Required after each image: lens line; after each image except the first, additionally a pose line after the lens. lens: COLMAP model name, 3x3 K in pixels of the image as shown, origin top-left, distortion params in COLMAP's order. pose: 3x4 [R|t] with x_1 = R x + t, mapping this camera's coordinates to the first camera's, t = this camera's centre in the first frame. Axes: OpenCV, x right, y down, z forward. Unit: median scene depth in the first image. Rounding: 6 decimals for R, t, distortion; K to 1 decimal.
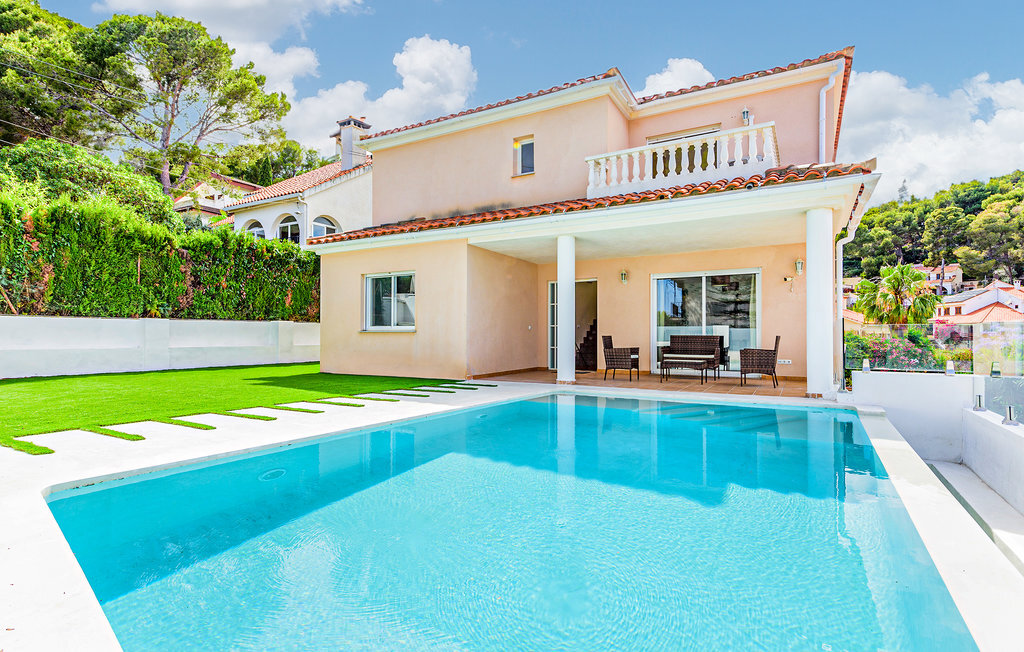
lens RADIAL K [[518.8, 0, 507.1], [0, 518.8, 321.7], [0, 0, 1]] dist [-0.000674, 0.000252]
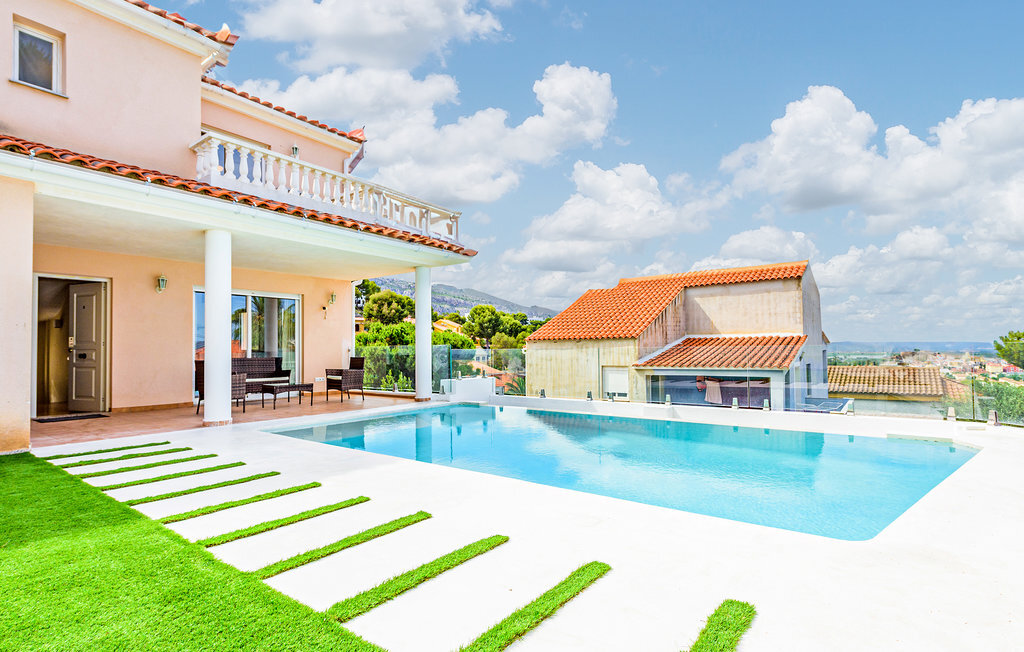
lens RADIAL K [[557.4, 0, 512.0], [0, 557.4, 326.0], [0, 0, 1]] dist [0.001426, 0.000387]
pose [[0.161776, 0.041407, 0.985958, -0.625082], [-0.021927, 0.999023, -0.038358, 0.002883], [-0.986584, -0.015414, 0.162526, 0.428613]]
